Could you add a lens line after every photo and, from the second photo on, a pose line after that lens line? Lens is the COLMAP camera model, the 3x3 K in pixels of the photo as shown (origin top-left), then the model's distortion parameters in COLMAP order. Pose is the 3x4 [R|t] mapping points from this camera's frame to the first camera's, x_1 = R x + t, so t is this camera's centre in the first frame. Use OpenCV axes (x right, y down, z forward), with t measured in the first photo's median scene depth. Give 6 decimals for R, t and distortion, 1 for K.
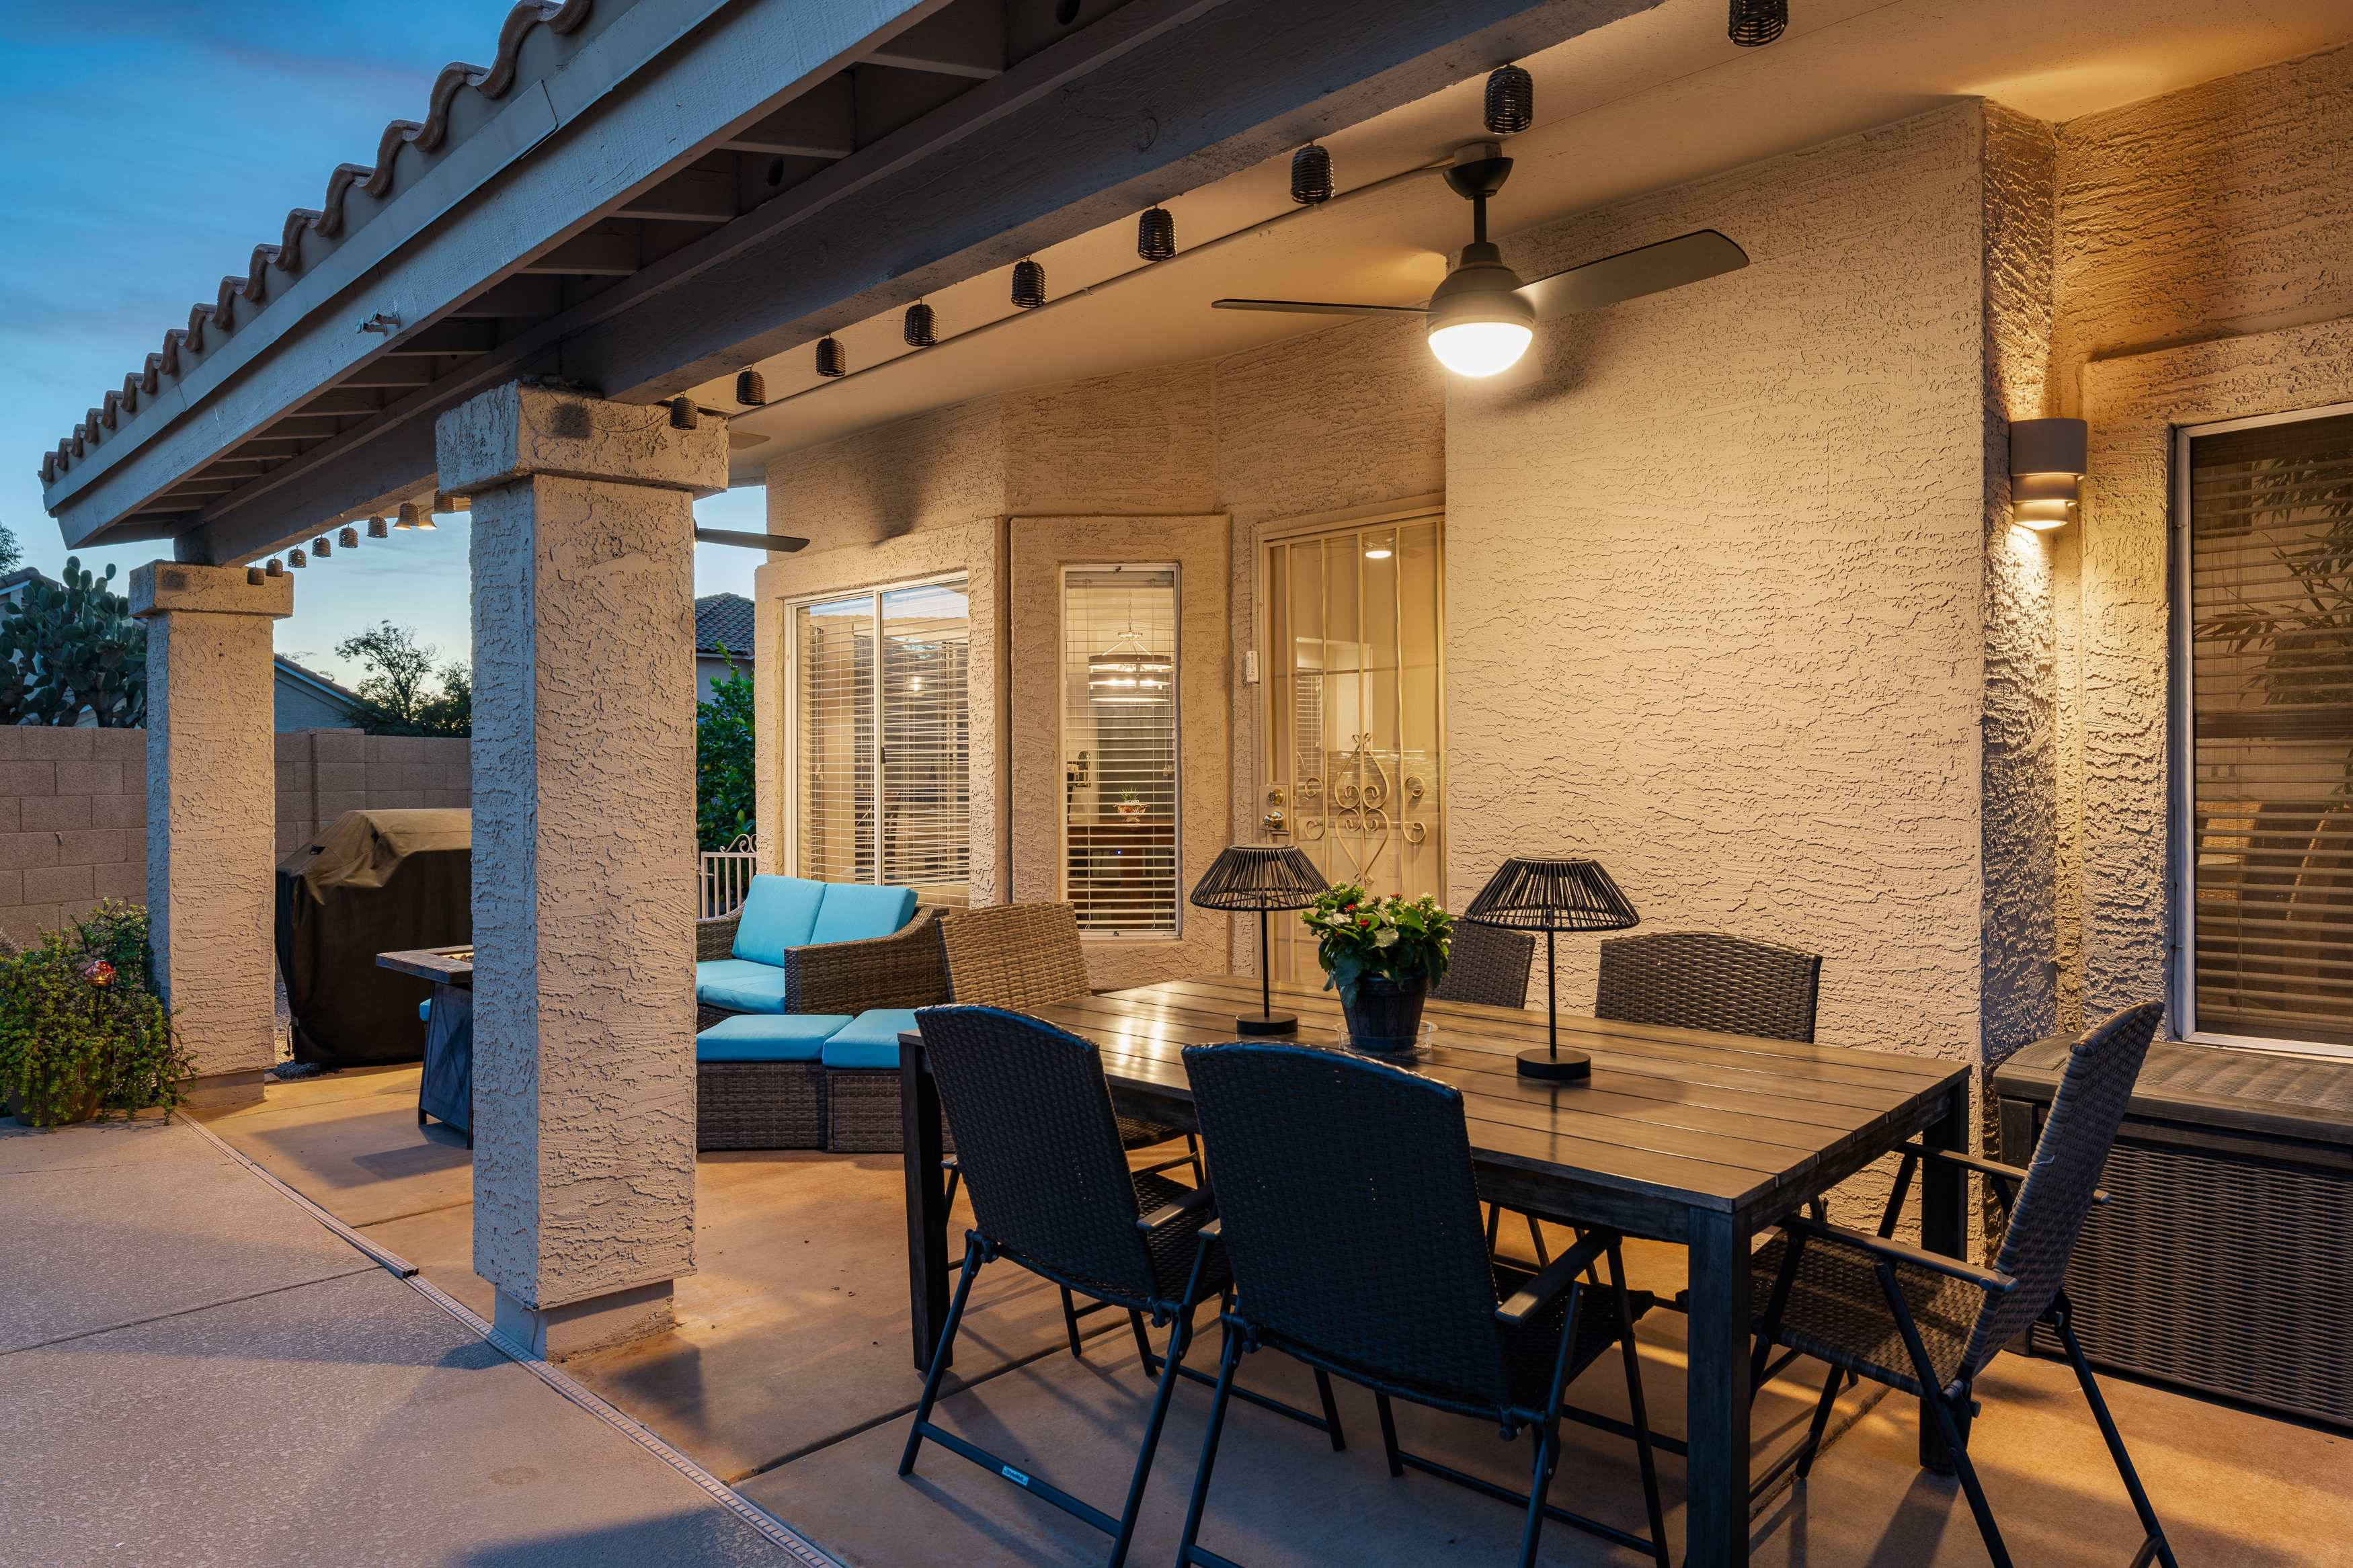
lens RADIAL K [[1423.9, 0, 1176.5], [0, 1423.9, 784.0], [0, 0, 1]] dist [-0.000811, 0.000054]
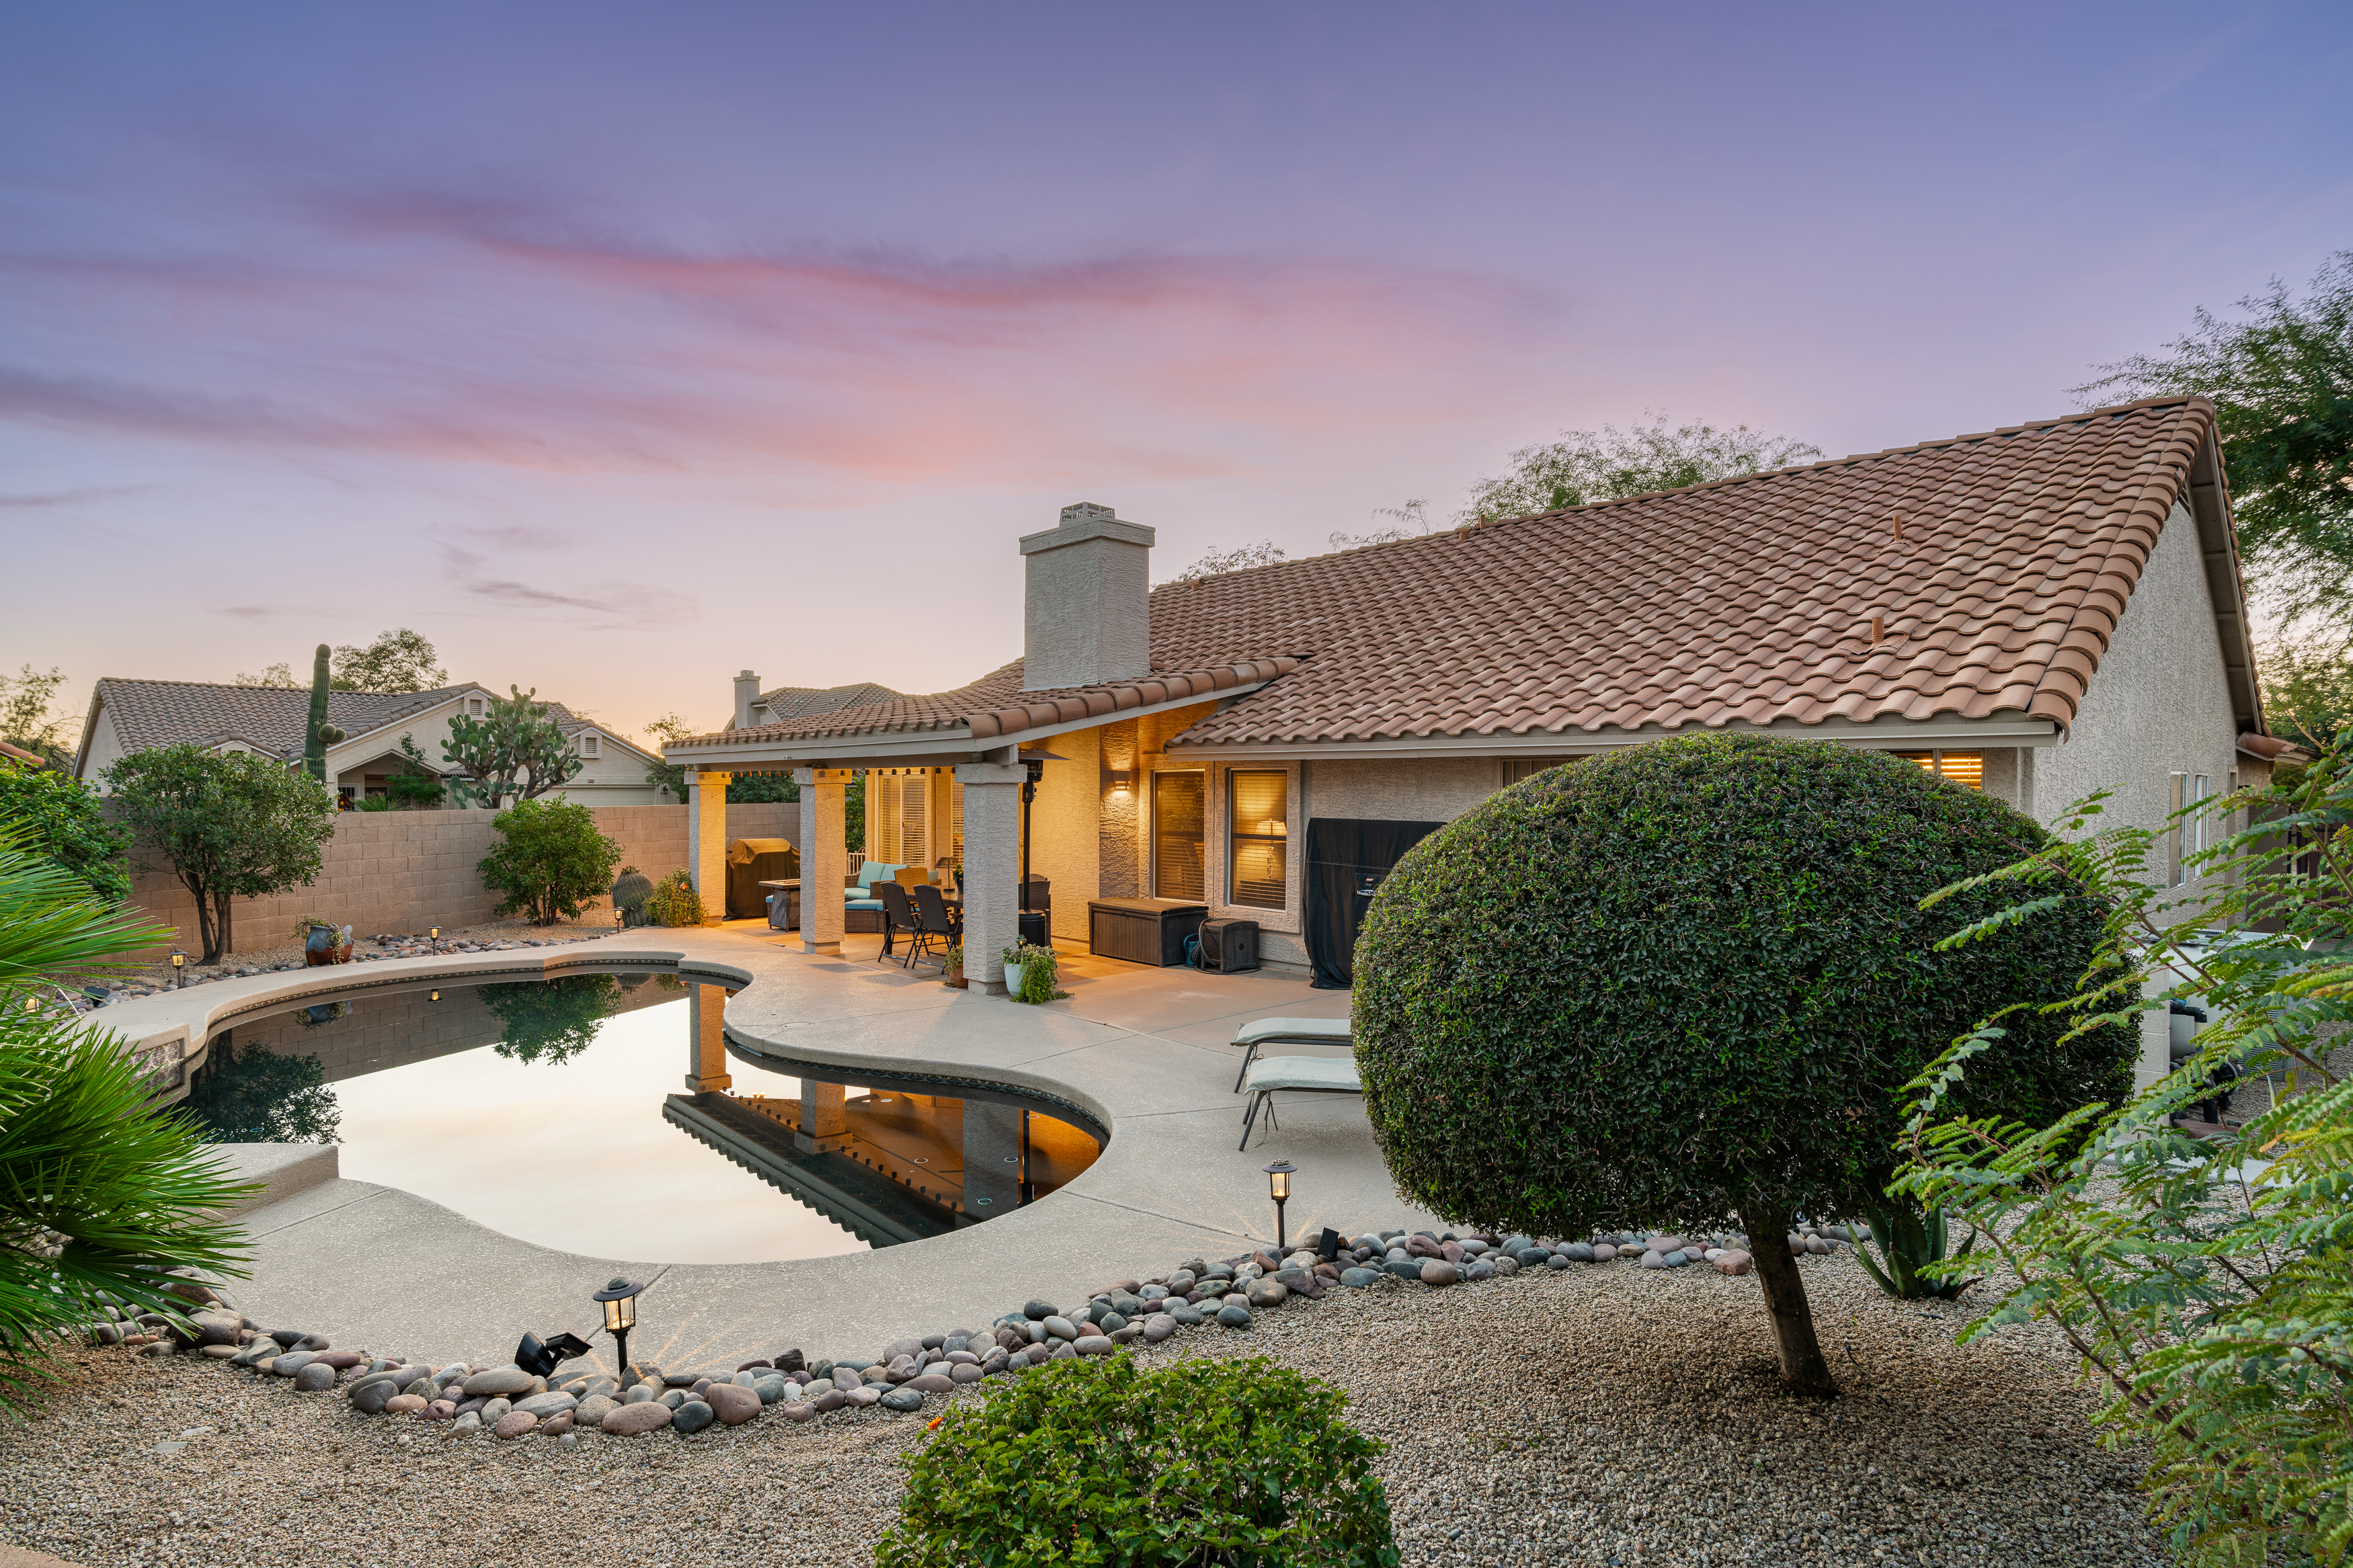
lens RADIAL K [[1179.5, 0, 1176.5], [0, 1179.5, 784.0], [0, 0, 1]] dist [0.000418, -0.000002]
pose [[0.998528, 0.005531, -0.053963, 0.626049], [-0.005759, 0.999975, -0.004075, -0.117092], [0.053940, 0.004380, 0.998535, -1.837083]]
